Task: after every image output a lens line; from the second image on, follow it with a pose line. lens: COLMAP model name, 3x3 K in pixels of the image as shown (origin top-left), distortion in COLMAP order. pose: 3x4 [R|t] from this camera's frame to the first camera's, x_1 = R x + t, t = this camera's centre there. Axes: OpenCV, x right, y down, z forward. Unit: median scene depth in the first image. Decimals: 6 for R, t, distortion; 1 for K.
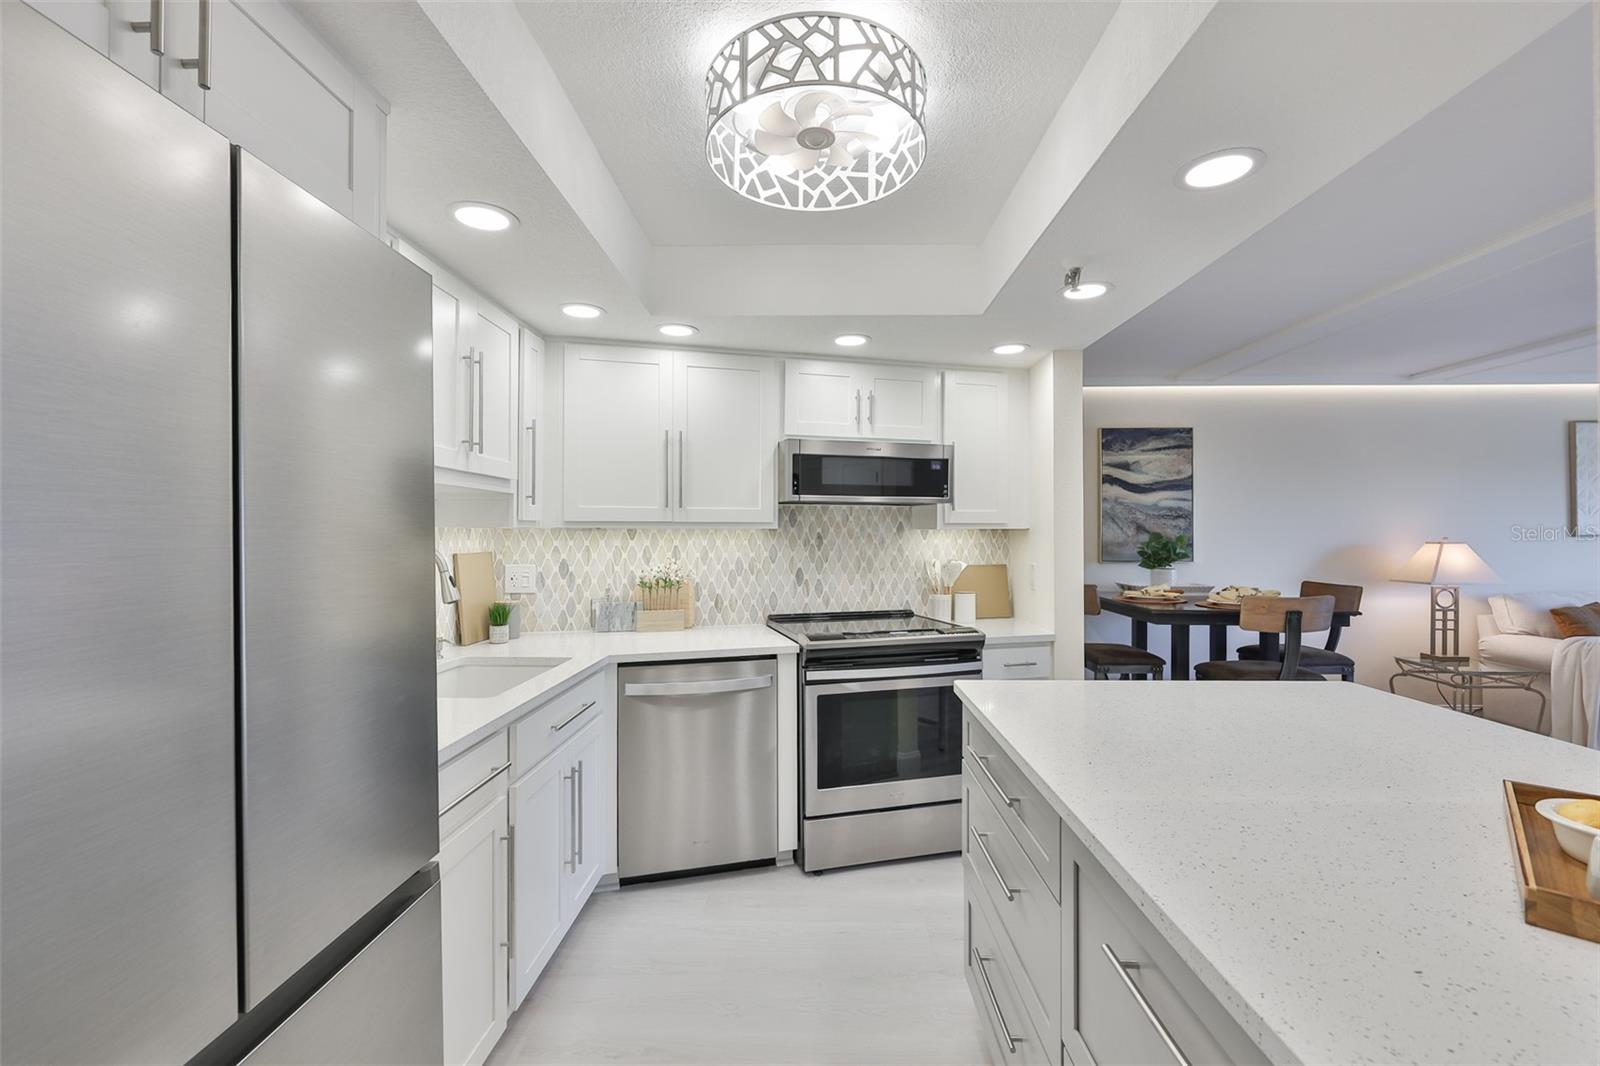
lens RADIAL K [[679.2, 0, 792.2], [0, 679.2, 527.1], [0, 0, 1]] dist [-0.004577, 0.002977]
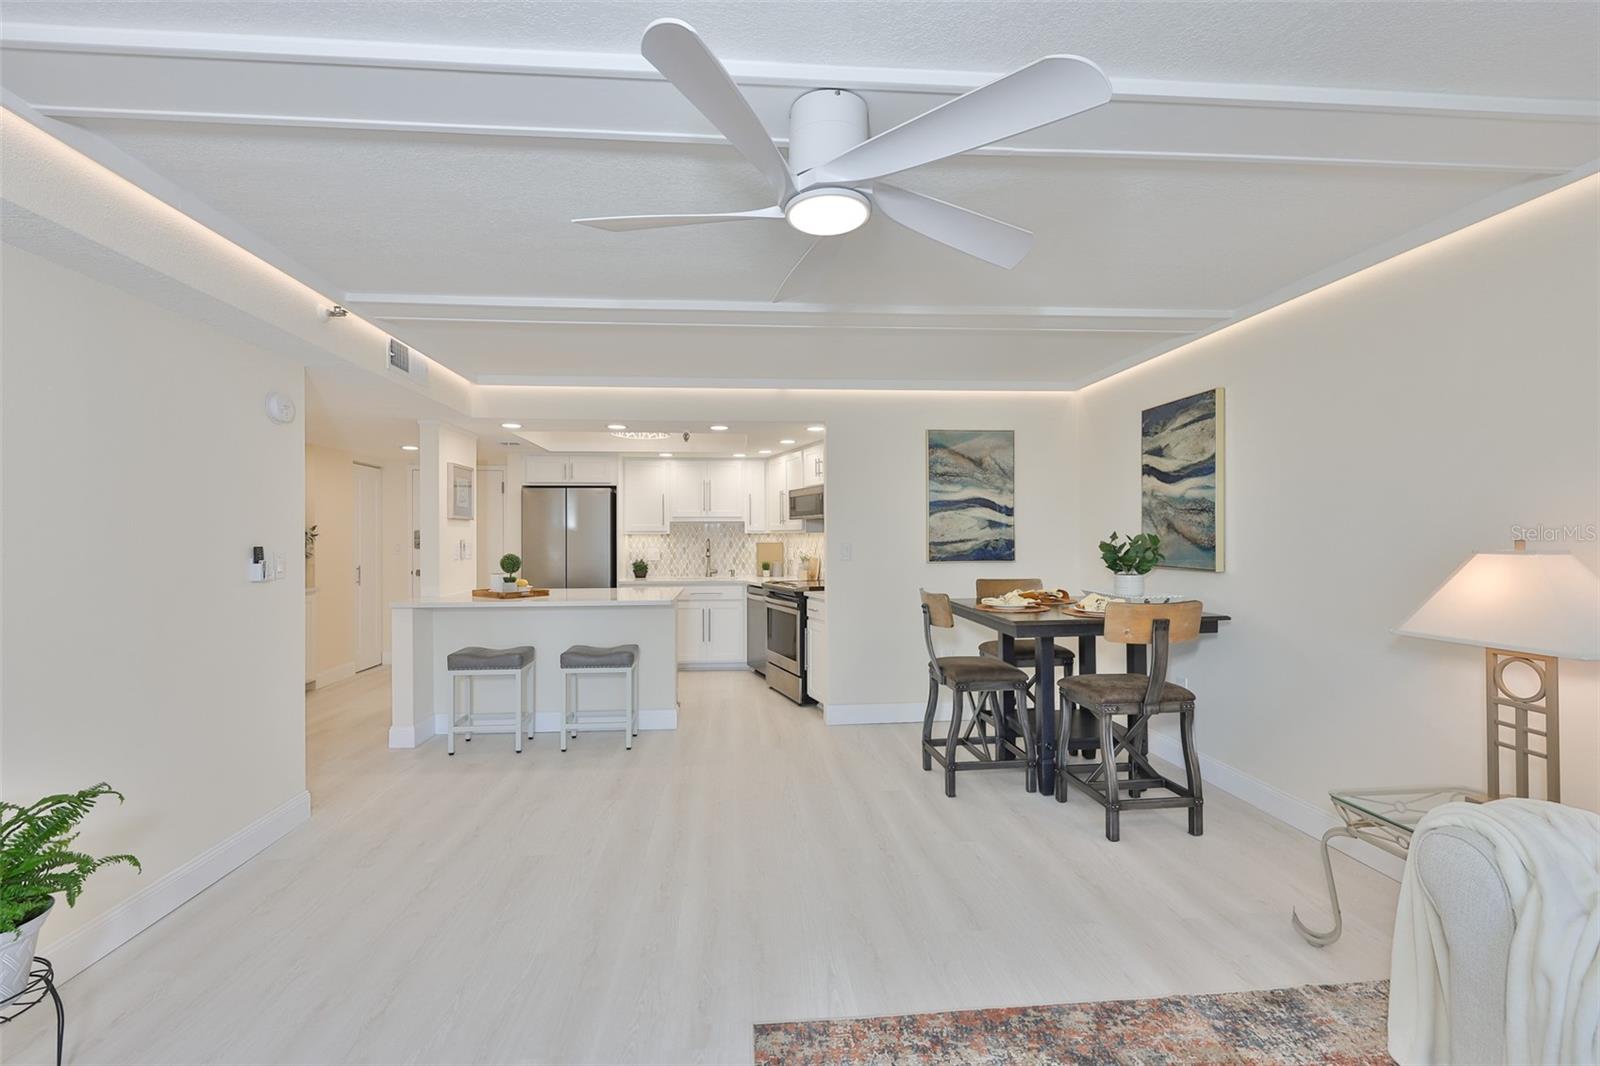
lens RADIAL K [[679.2, 0, 788.6], [0, 679.2, 535.8], [0, 0, 1]] dist [-0.004577, 0.002977]
pose [[0.113160, 0.000715, -0.993577, 1.795978], [0.018141, 0.999832, 0.002785, 0.003592], [0.993411, -0.018340, 0.113128, 0.643530]]
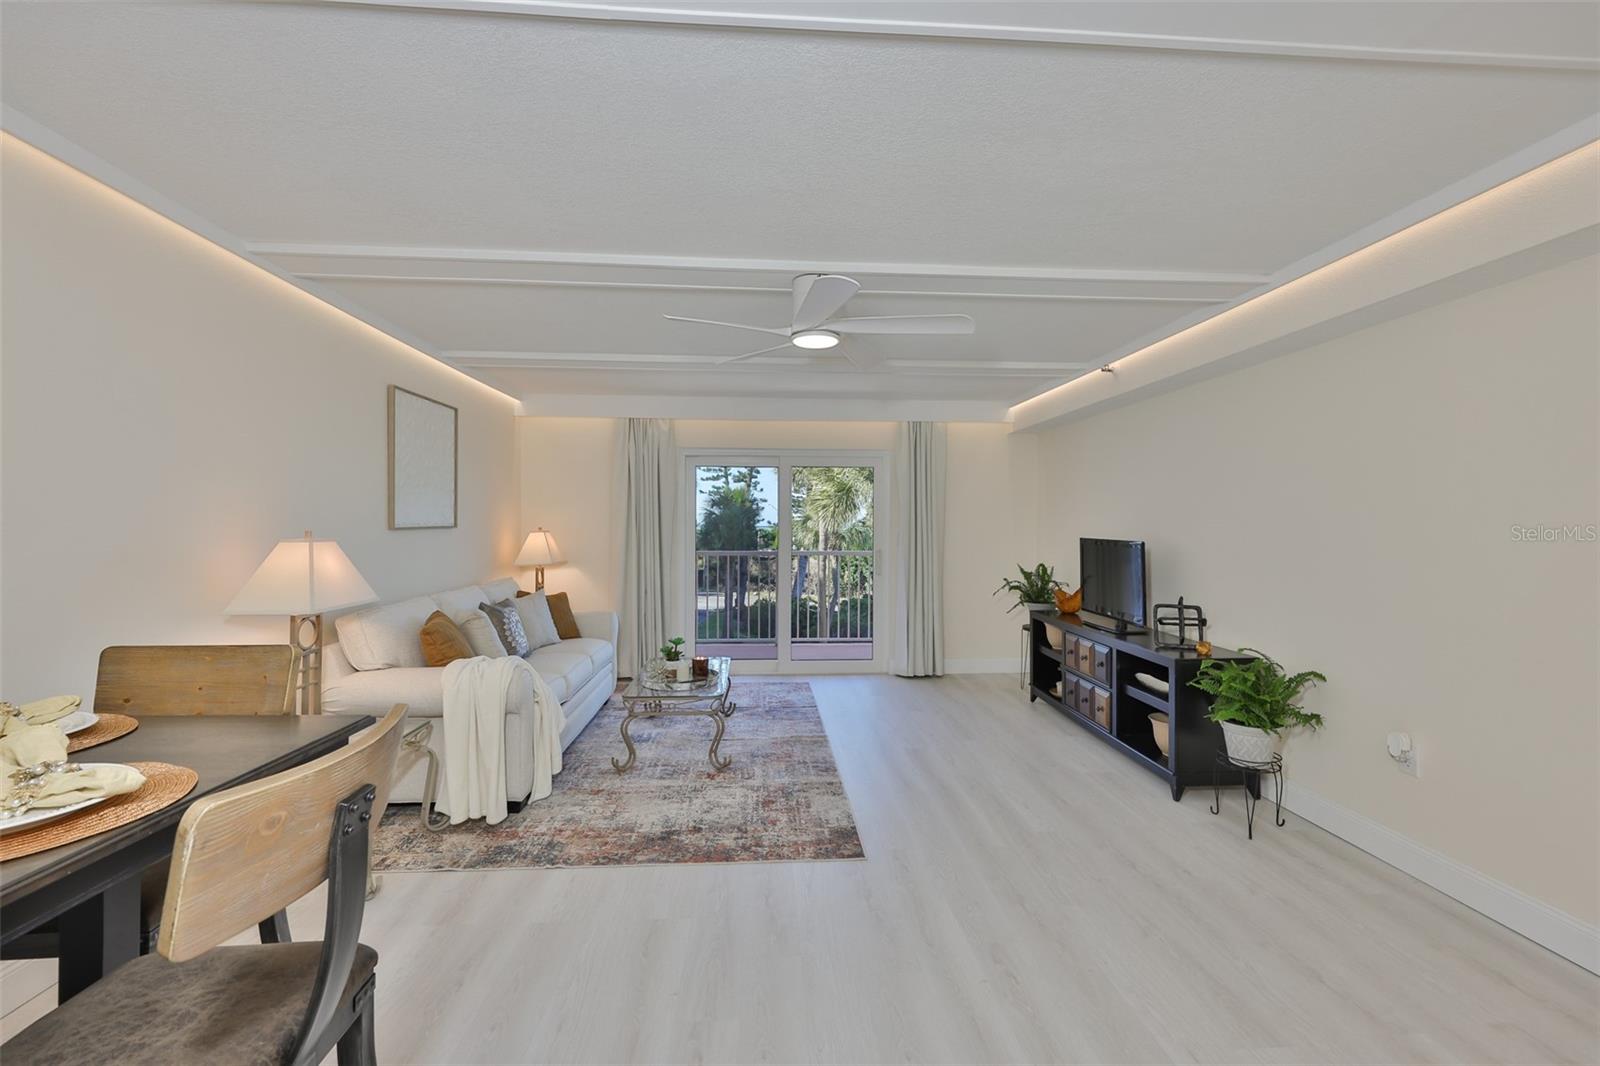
lens RADIAL K [[679.2, 0, 800.3], [0, 679.2, 524.7], [0, 0, 1]] dist [-0.004577, 0.002977]
pose [[-0.089977, 0.008479, 0.995908, 0.433398], [-0.015817, 0.999825, -0.009942, 0.010976], [-0.995818, -0.016647, -0.089827, 0.828483]]
